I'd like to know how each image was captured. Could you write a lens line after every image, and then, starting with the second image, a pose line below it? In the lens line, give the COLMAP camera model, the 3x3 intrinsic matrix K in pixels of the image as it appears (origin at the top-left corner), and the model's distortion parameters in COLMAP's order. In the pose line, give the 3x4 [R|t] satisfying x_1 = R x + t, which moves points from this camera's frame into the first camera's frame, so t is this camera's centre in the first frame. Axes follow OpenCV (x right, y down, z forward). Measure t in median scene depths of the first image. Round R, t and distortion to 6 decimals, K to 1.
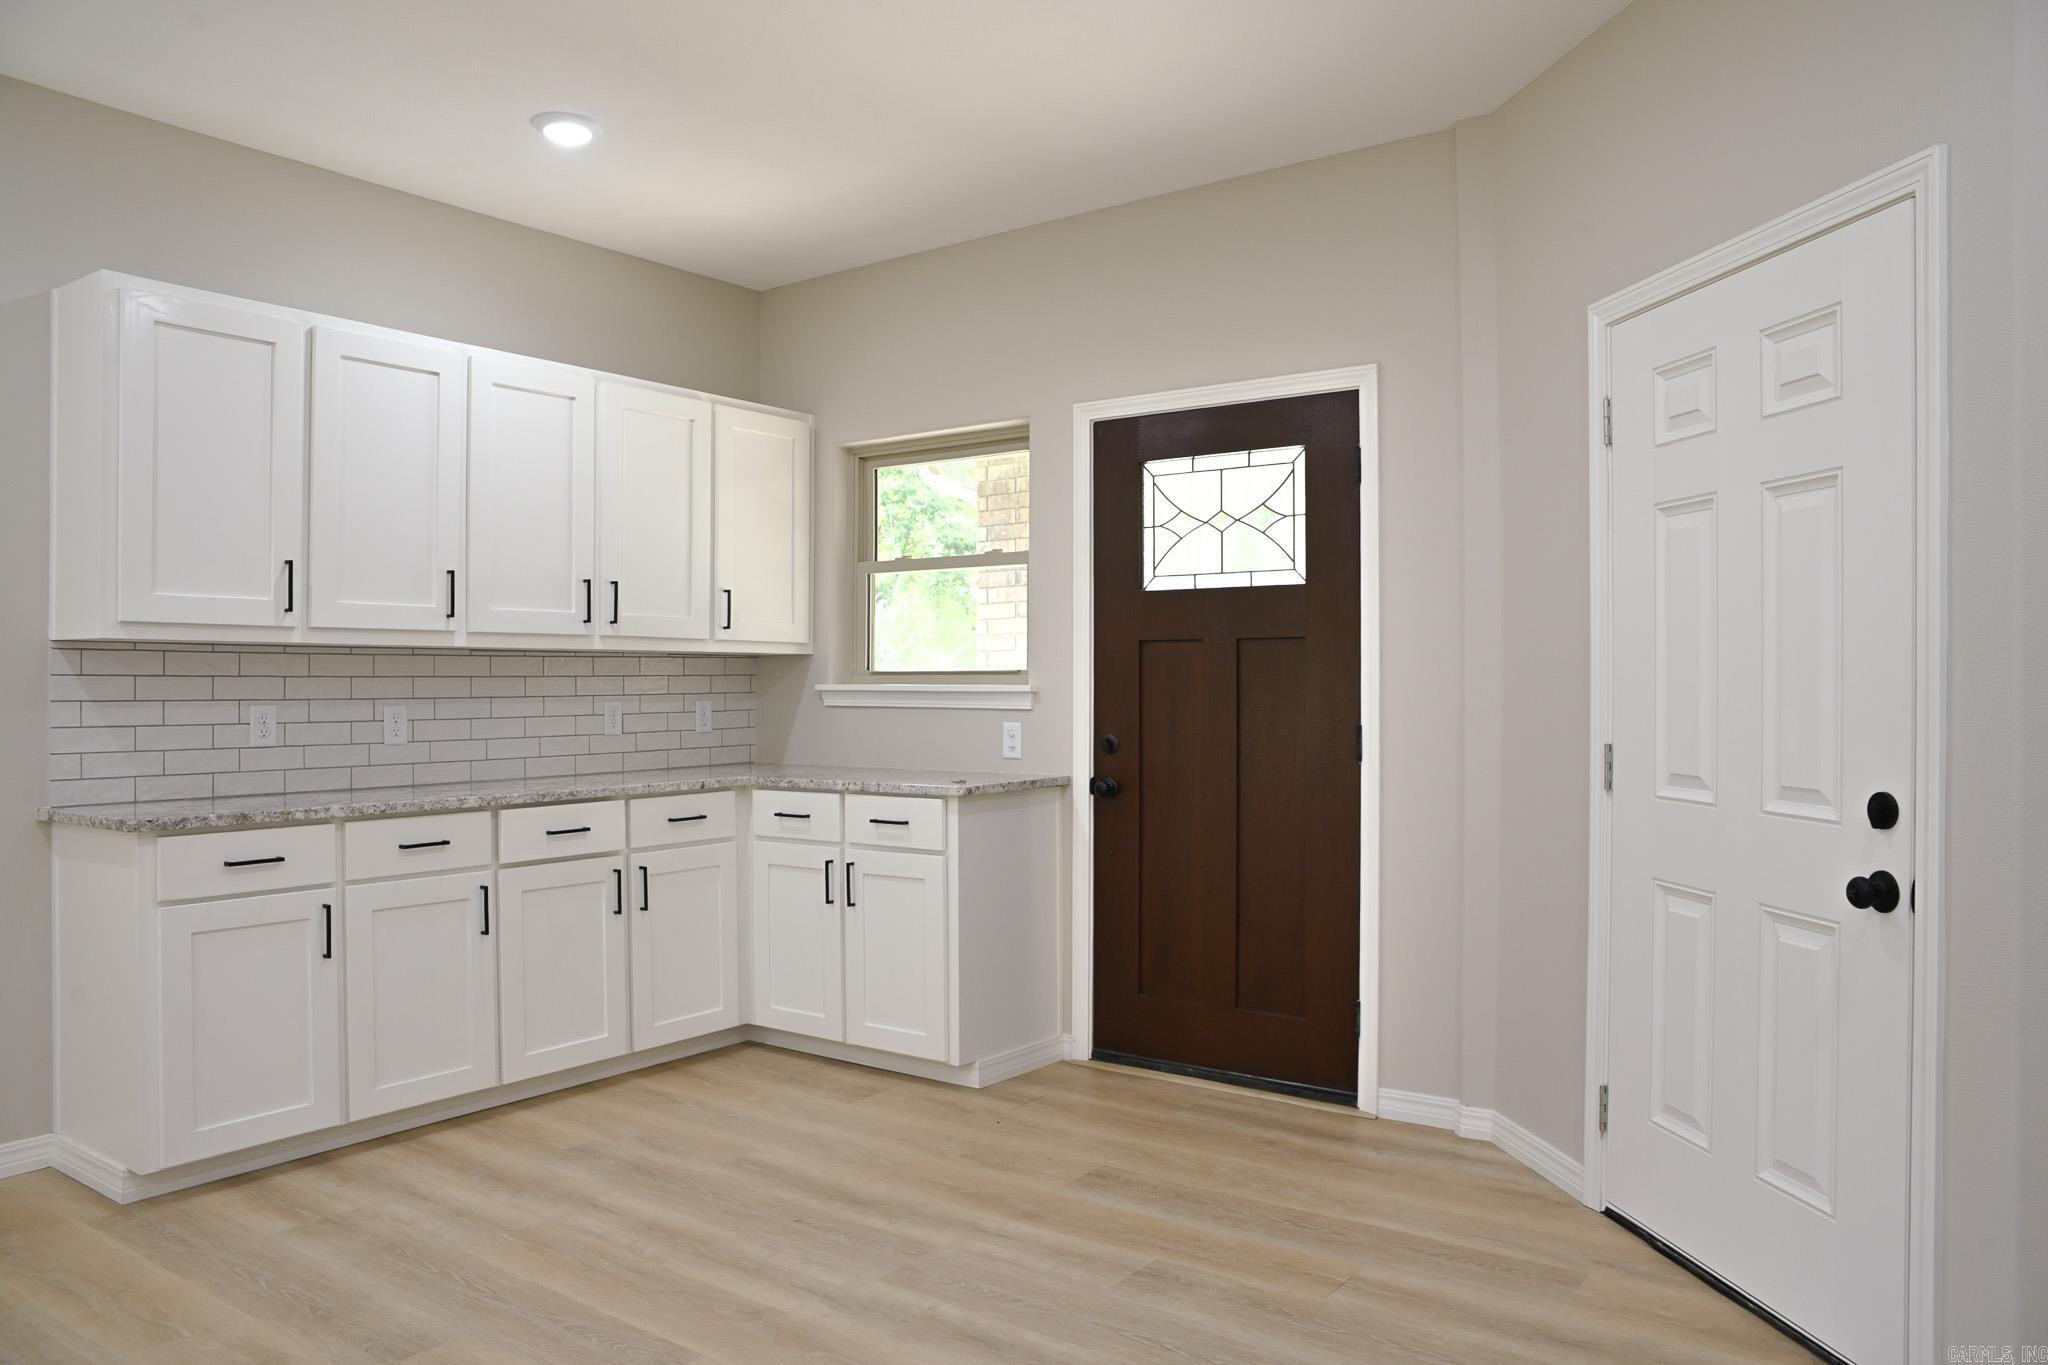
lens RADIAL K [[1443.7, 0, 950.1], [0, 1443.7, 692.8], [0, 0, 1]] dist [-0.118166, 0.078614]
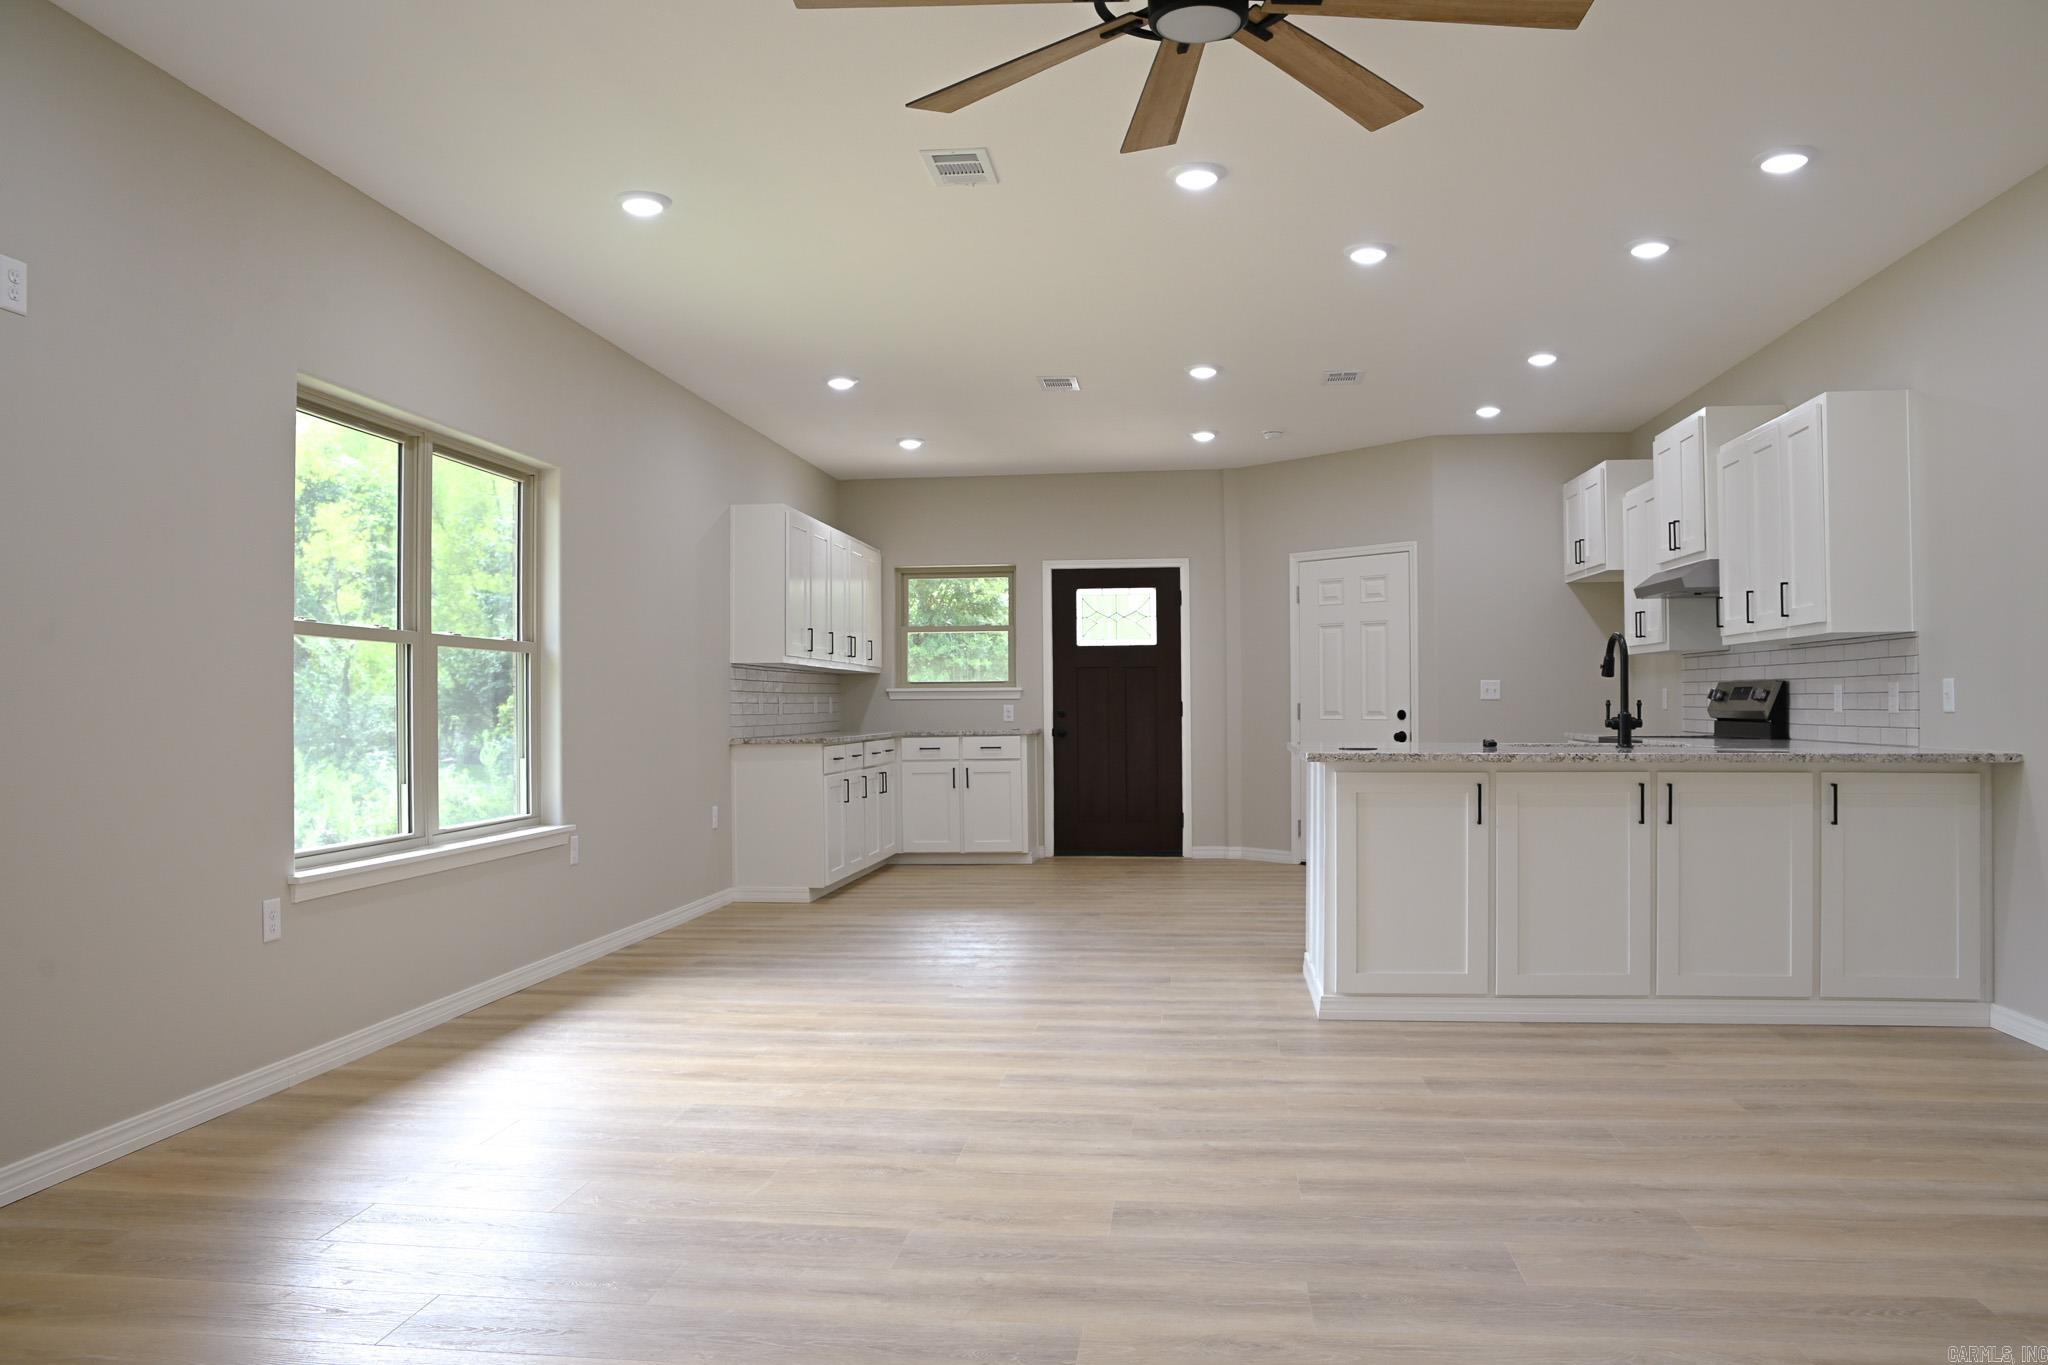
lens RADIAL K [[1443.7, 0, 950.1], [0, 1443.7, 692.8], [0, 0, 1]] dist [-0.118166, 0.078614]
pose [[0.884714, -0.000119, 0.466134, -1.104790], [0.009142, 0.999812, -0.017096, 0.040909], [-0.466044, 0.019386, 0.884549, -0.921128]]
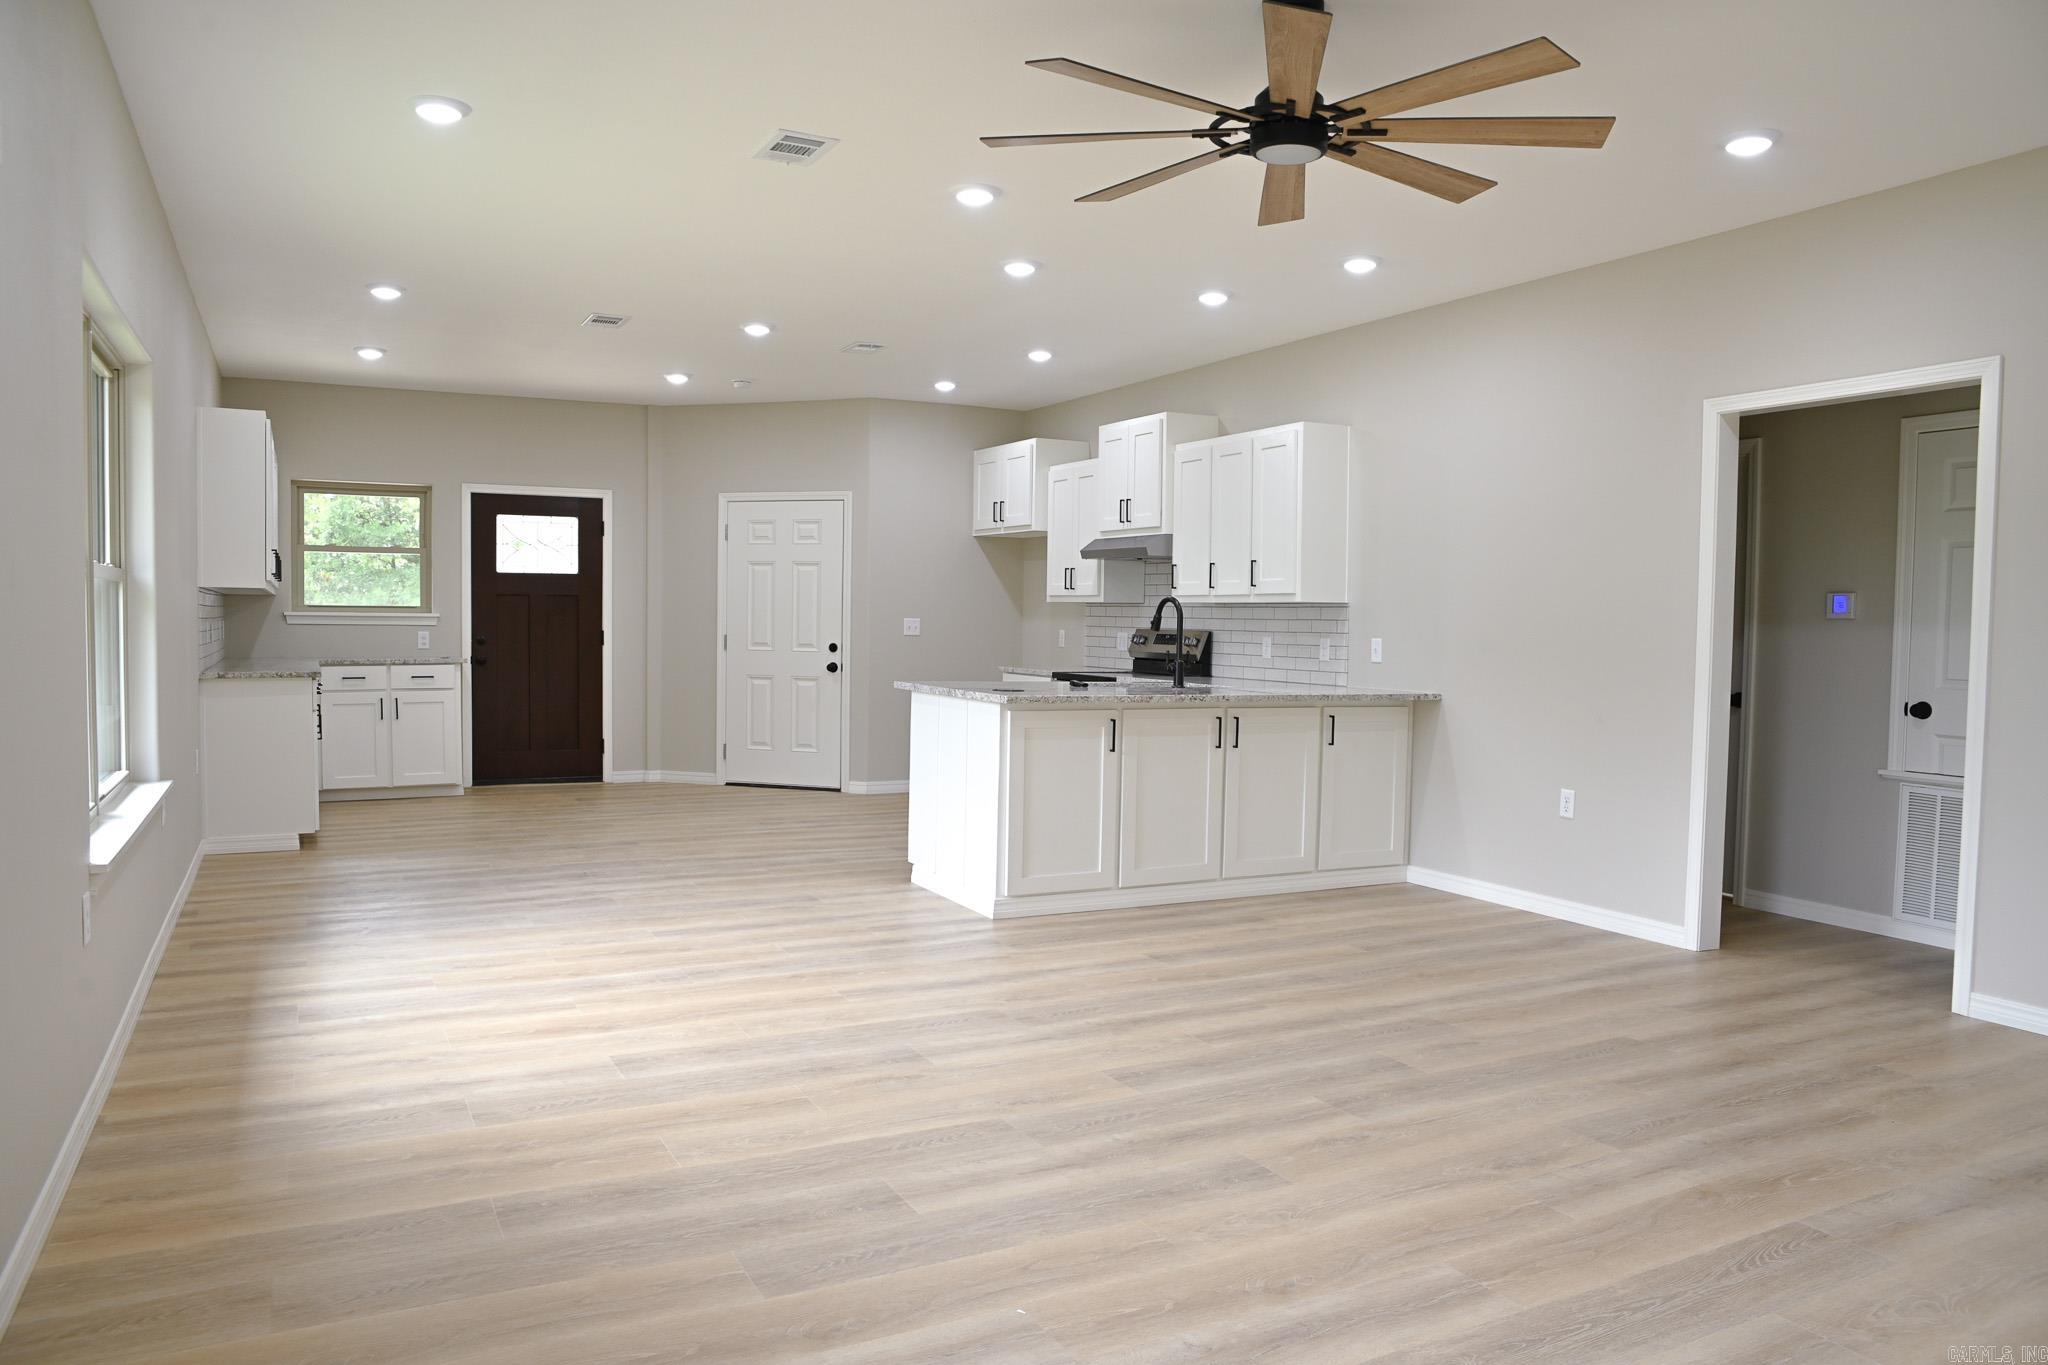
lens RADIAL K [[1443.7, 0, 950.1], [0, 1443.7, 692.8], [0, 0, 1]] dist [-0.118166, 0.078614]
pose [[0.476012, -0.036882, 0.878665, -1.484901], [-0.006335, 0.998950, 0.045363, 0.011727], [-0.879416, -0.027159, 0.475279, -0.679657]]
